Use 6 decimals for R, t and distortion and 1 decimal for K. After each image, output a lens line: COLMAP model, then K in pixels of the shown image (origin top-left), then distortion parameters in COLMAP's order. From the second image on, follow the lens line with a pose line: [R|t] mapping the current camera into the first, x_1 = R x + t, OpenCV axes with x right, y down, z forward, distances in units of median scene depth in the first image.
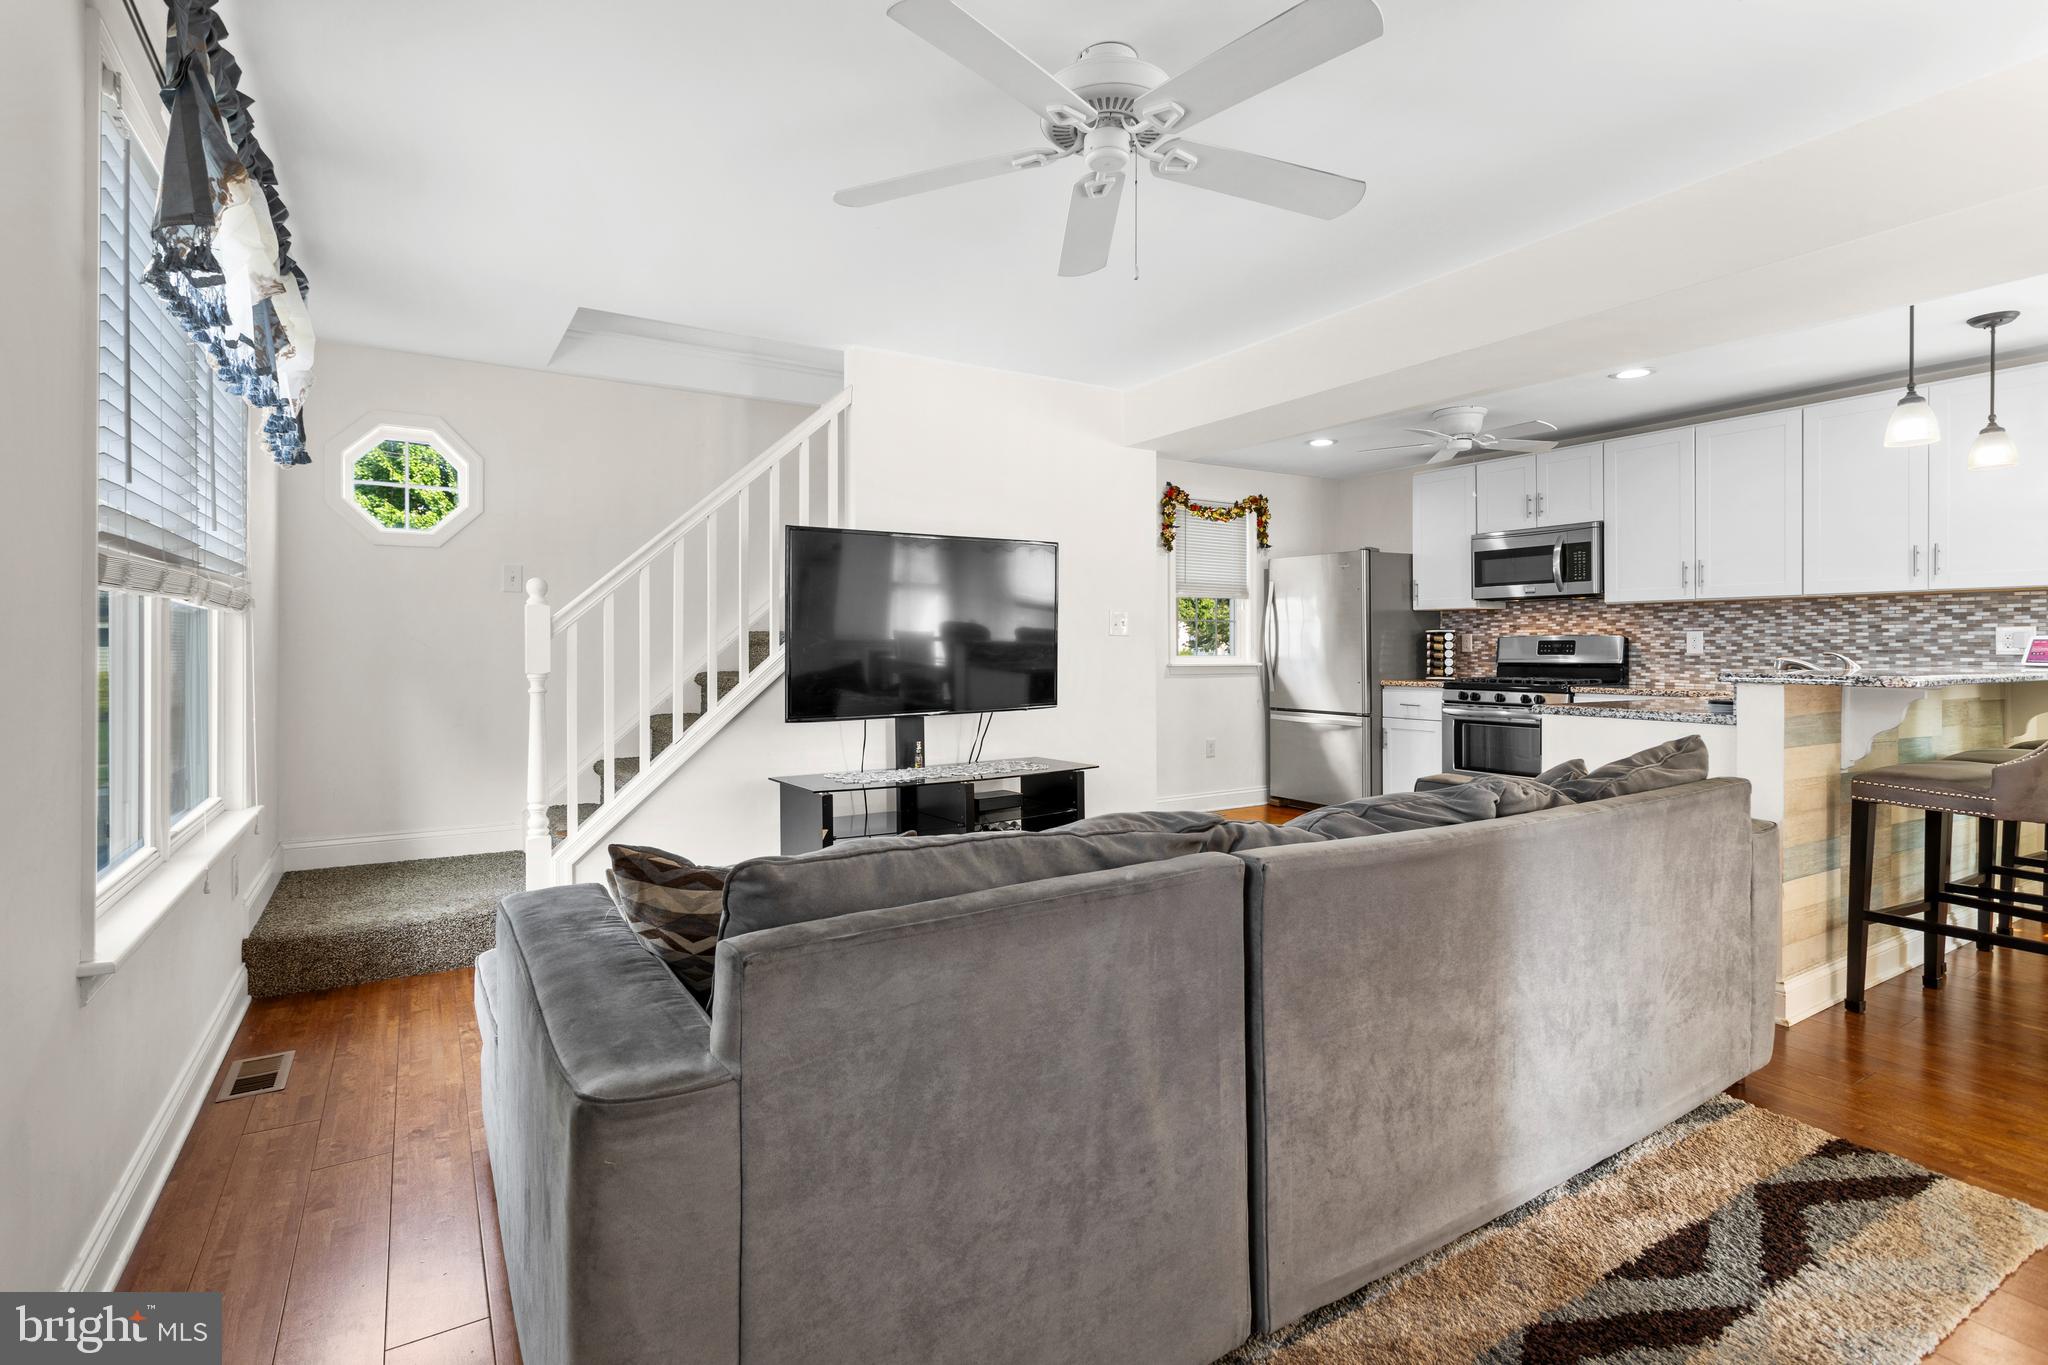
lens RADIAL K [[975.2, 0, 1025.5], [0, 975.2, 647.8], [0, 0, 1]] dist [-0.003644, 0.002791]
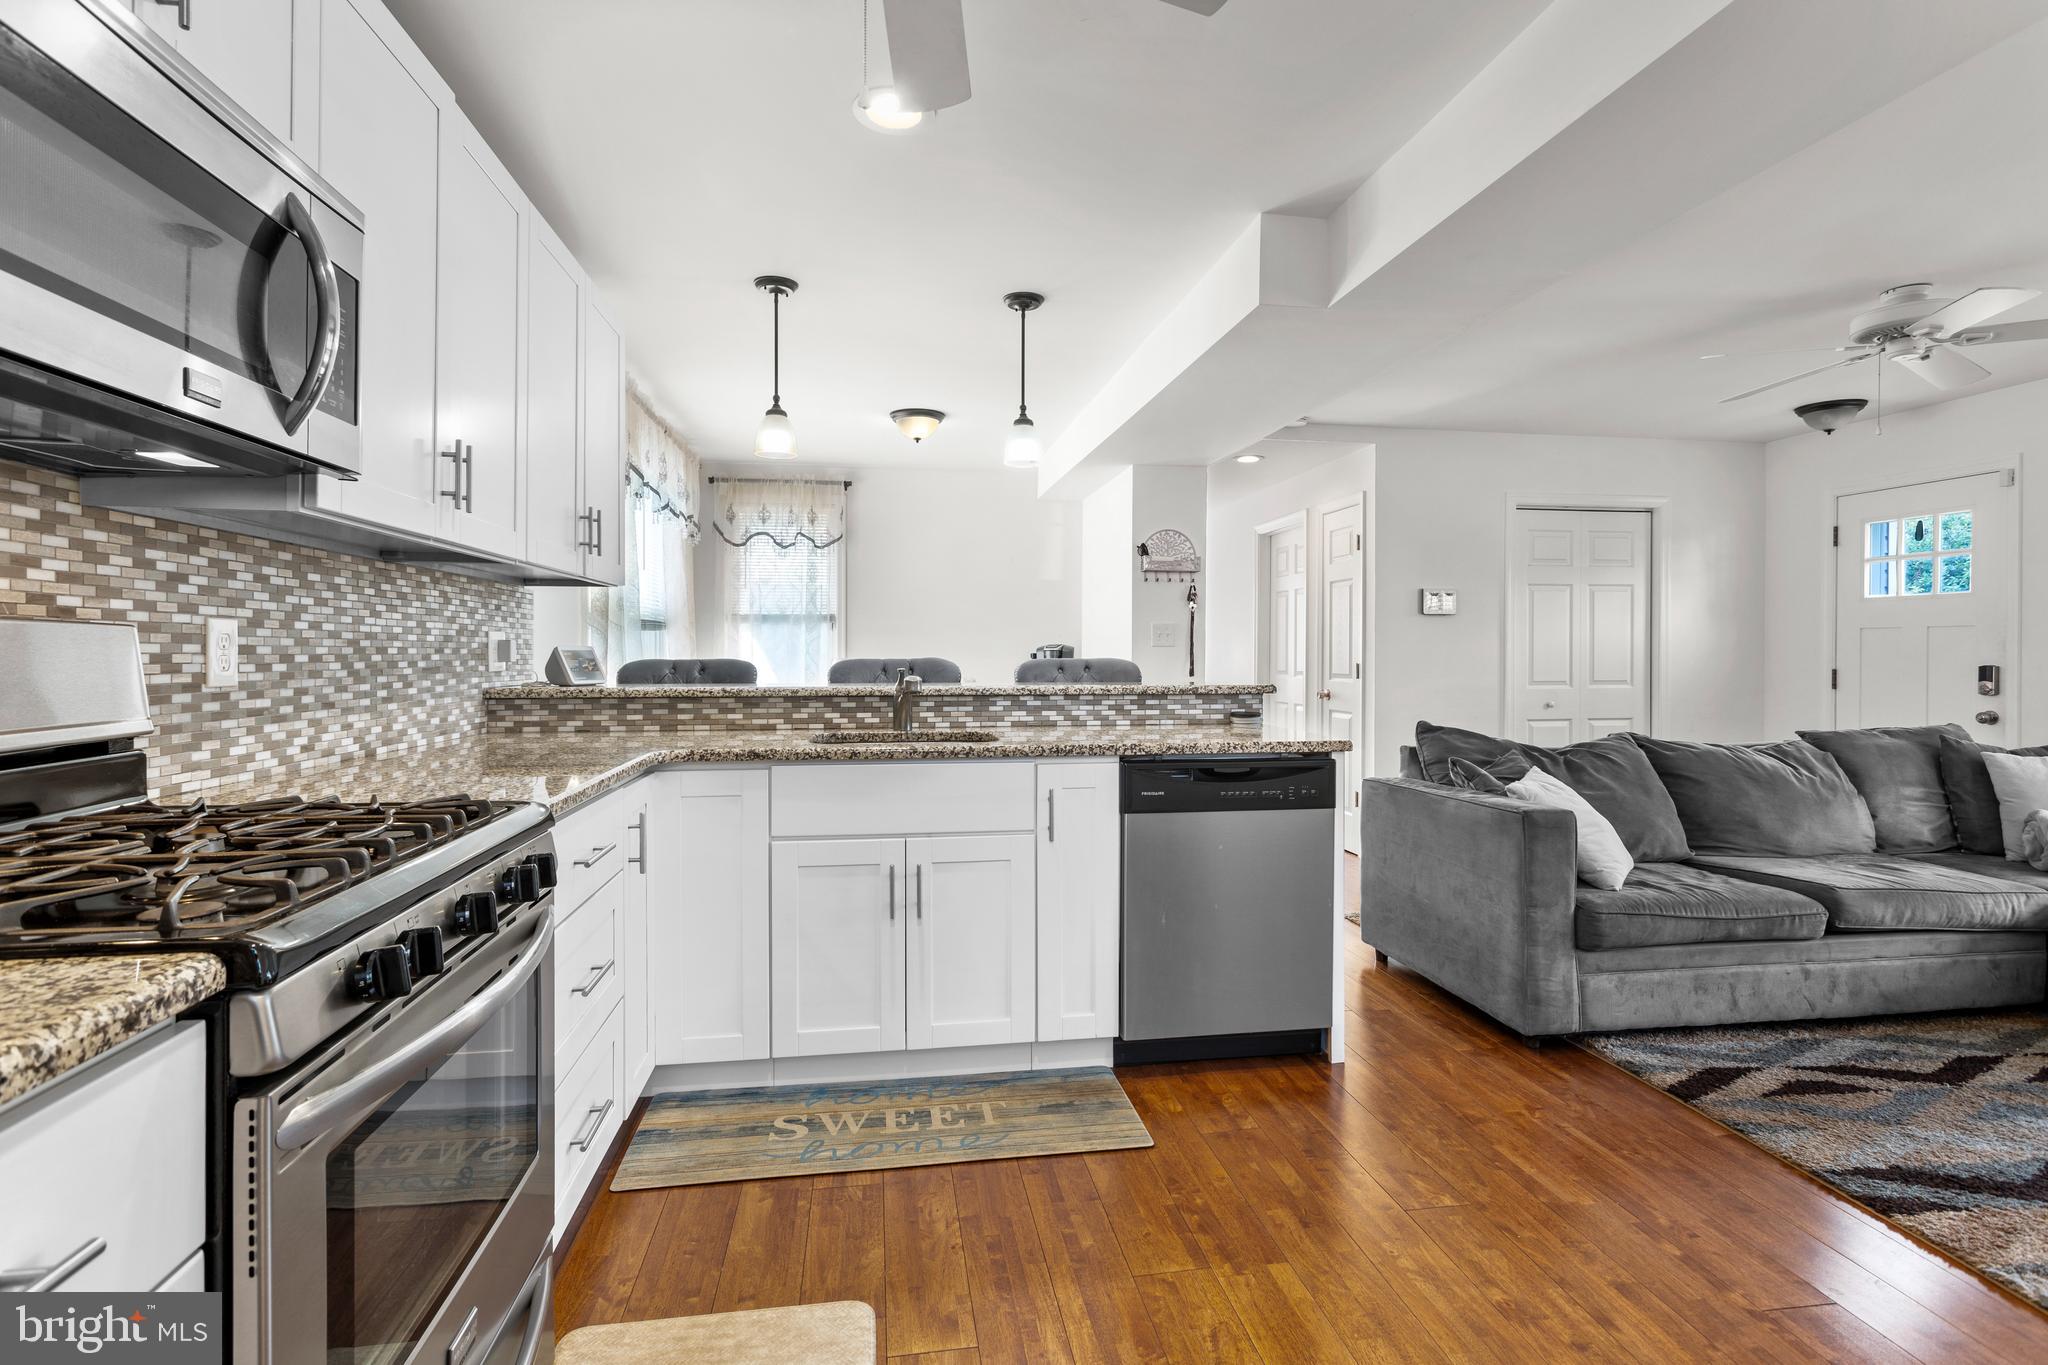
lens RADIAL K [[975.2, 0, 1016.9], [0, 975.2, 659.6], [0, 0, 1]] dist [-0.003644, 0.002791]
pose [[-0.918050, -0.006733, 0.396407, 0.369818], [-0.003414, 0.999953, 0.009079, -0.008359], [-0.396449, 0.006982, -0.918030, 1.436593]]
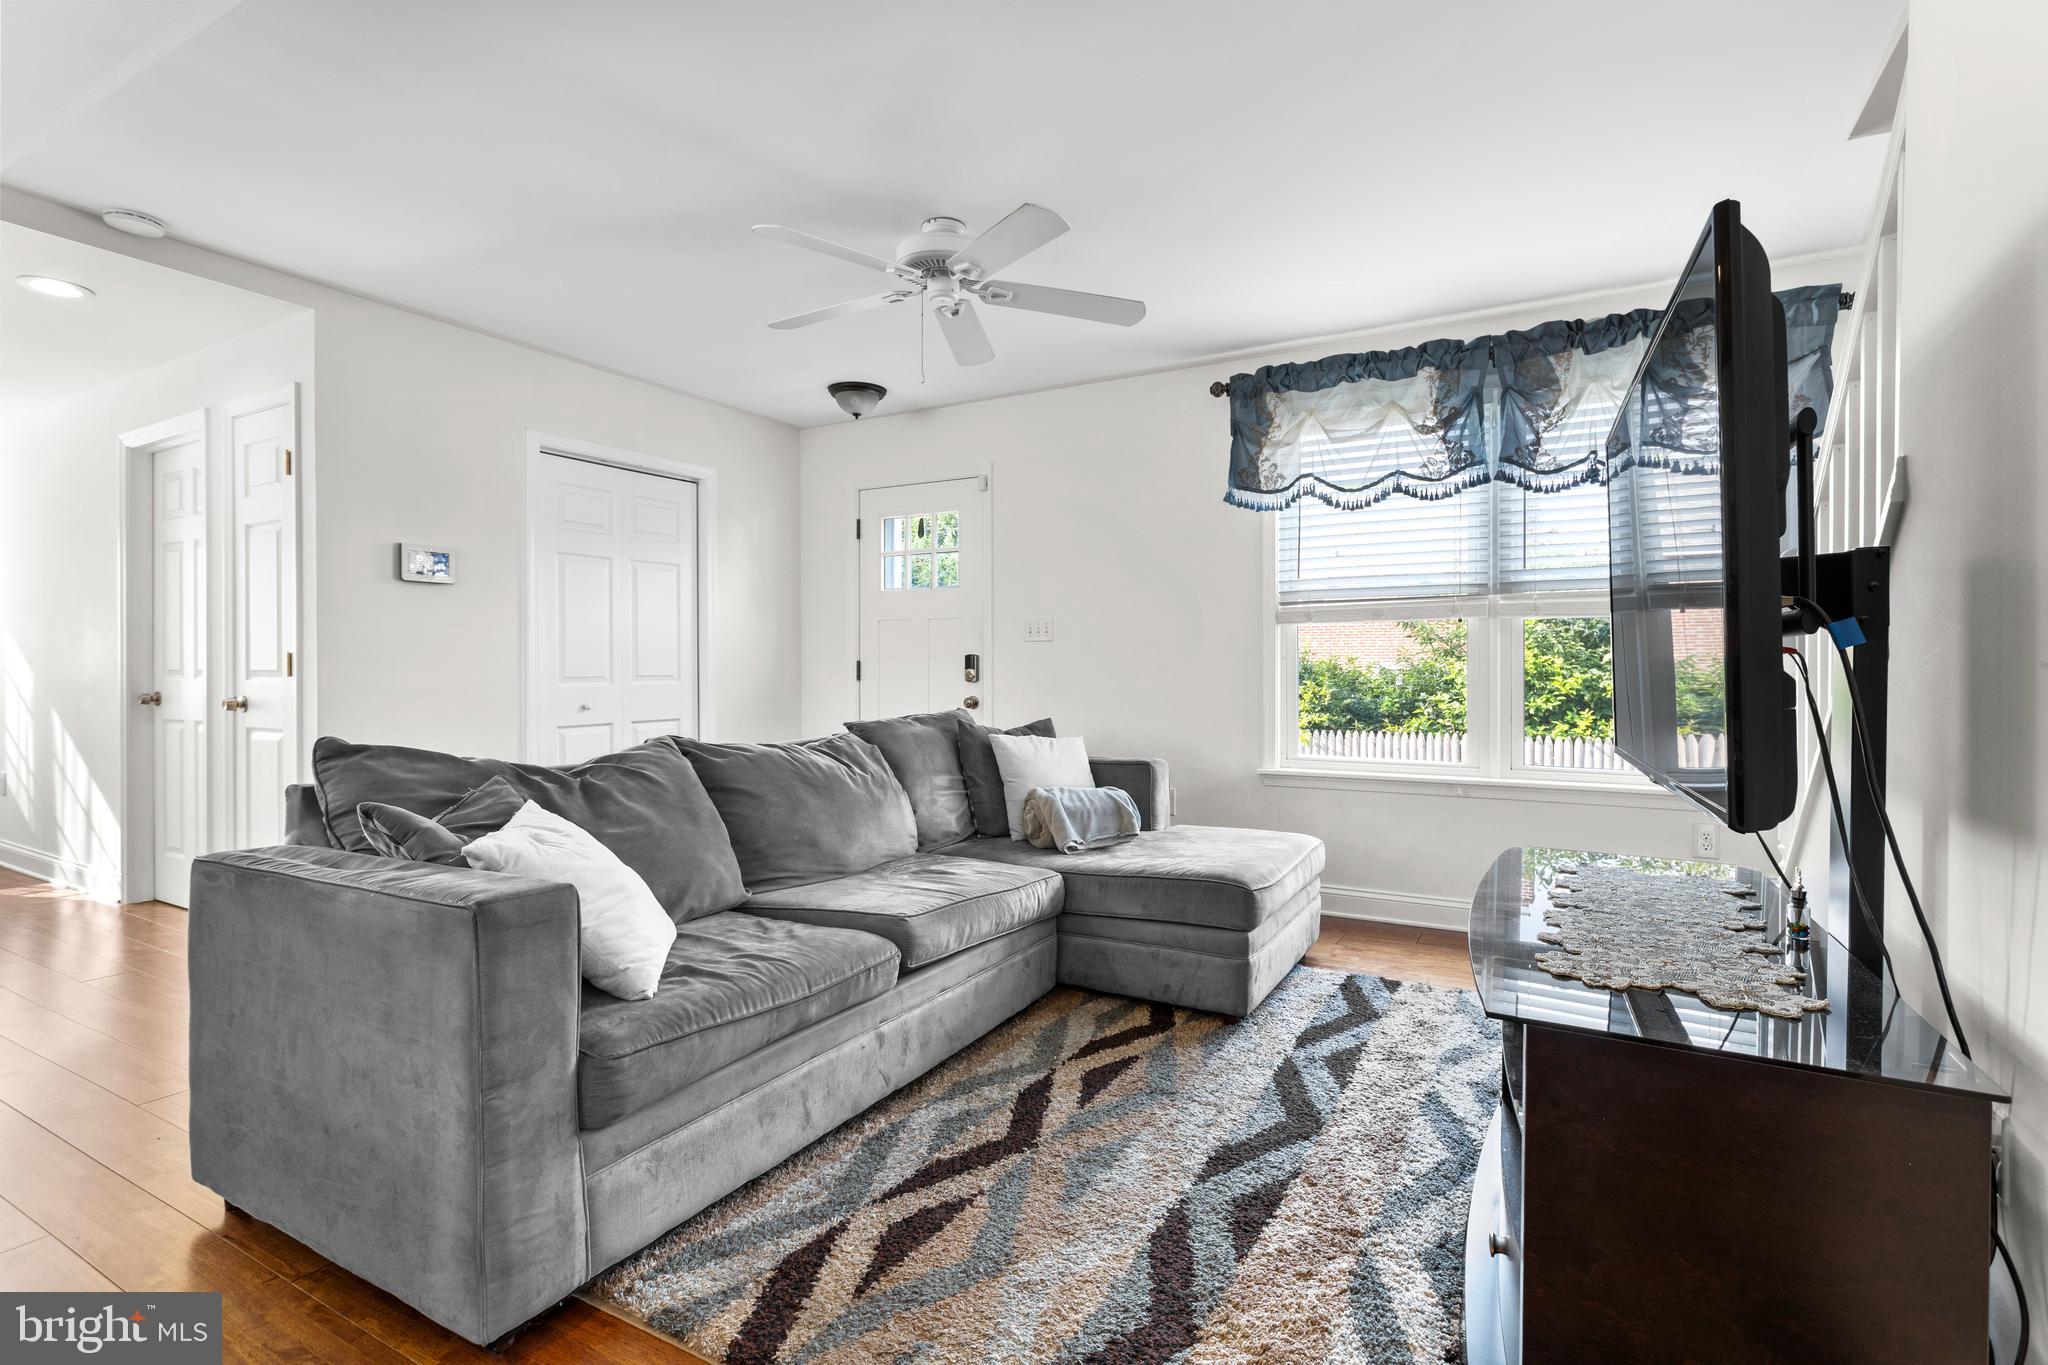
lens RADIAL K [[975.2, 0, 1026.9], [0, 975.2, 666.3], [0, 0, 1]] dist [-0.003644, 0.002791]
pose [[-0.880232, -0.000332, -0.474543, 0.311029], [-0.001486, 0.999997, 0.002058, 0.015270], [0.474541, 0.002517, -0.880230, 1.098396]]
